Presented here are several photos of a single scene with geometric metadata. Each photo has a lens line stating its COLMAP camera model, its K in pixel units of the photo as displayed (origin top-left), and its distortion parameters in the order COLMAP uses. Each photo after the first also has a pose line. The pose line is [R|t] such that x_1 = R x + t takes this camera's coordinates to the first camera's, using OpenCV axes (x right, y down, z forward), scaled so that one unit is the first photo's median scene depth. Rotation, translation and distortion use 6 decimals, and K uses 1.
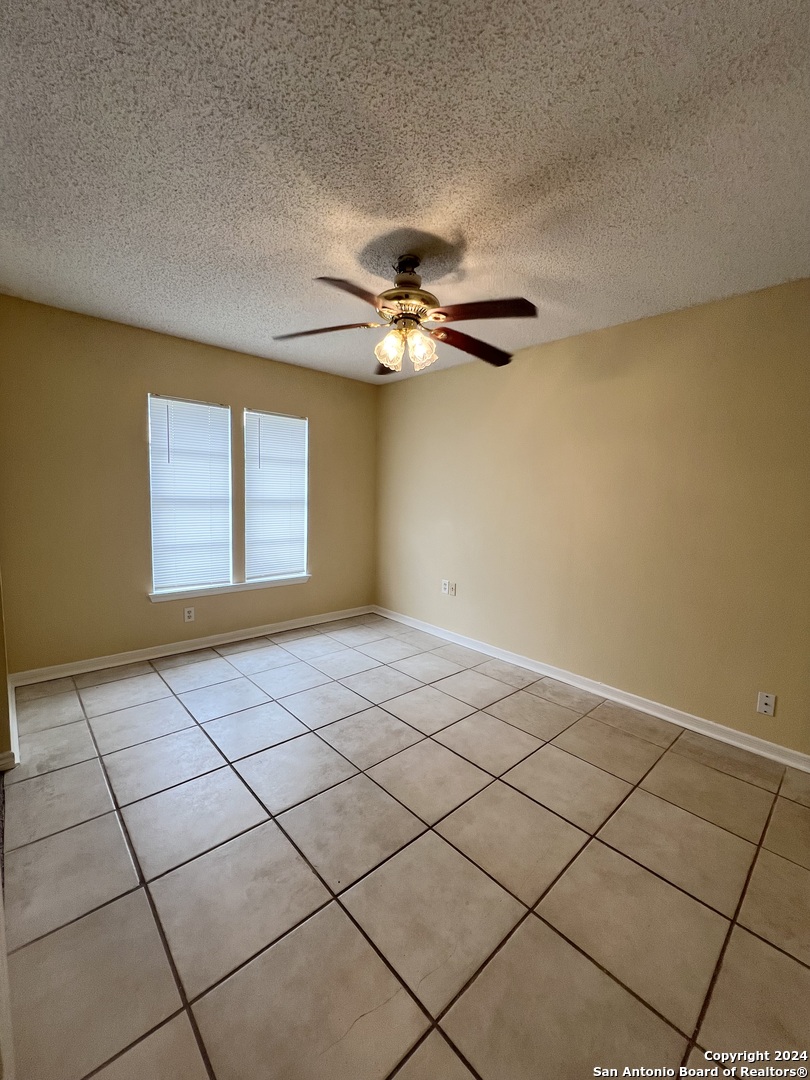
lens RADIAL K [[434.9, 0, 408.9], [0, 434.9, 543.5], [0, 0, 1]] dist [0.000597, 0.000611]
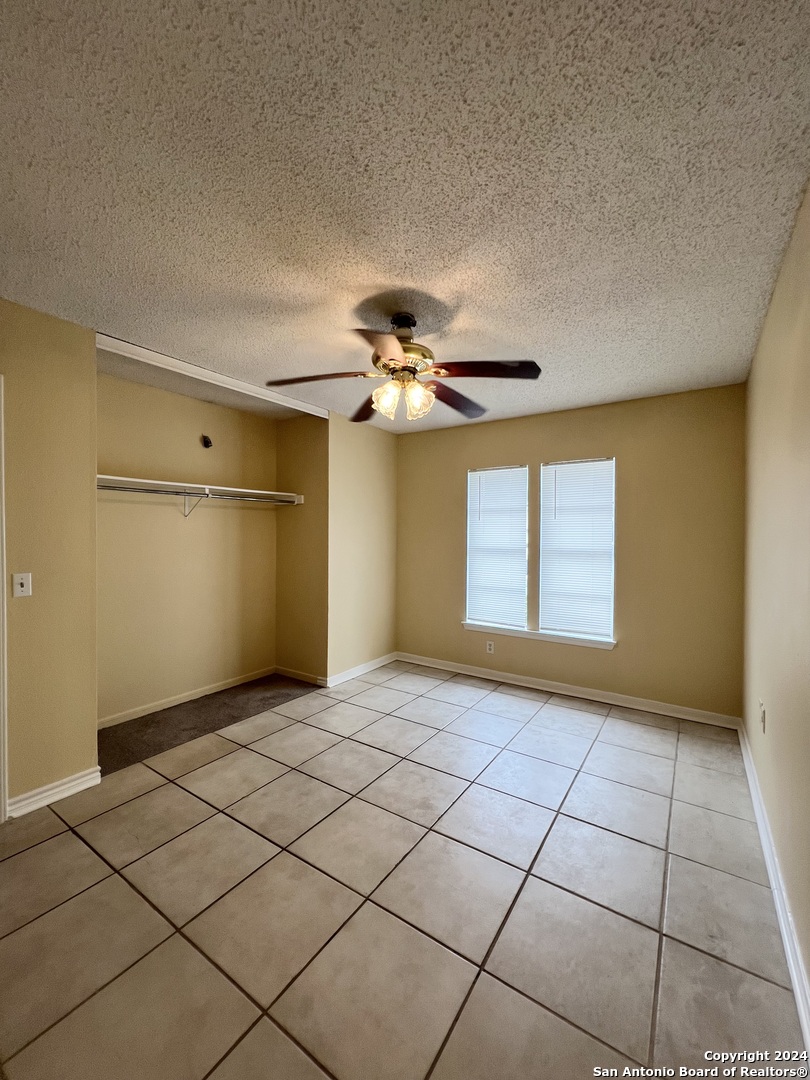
lens RADIAL K [[434.9, 0, 404.8], [0, 434.9, 542.1], [0, 0, 1]] dist [0.000597, 0.000611]
pose [[0.223208, -0.014963, -0.974656, 0.582724], [-0.116385, 0.992321, -0.041888, -0.041348], [0.967798, 0.122785, 0.219752, 0.479915]]
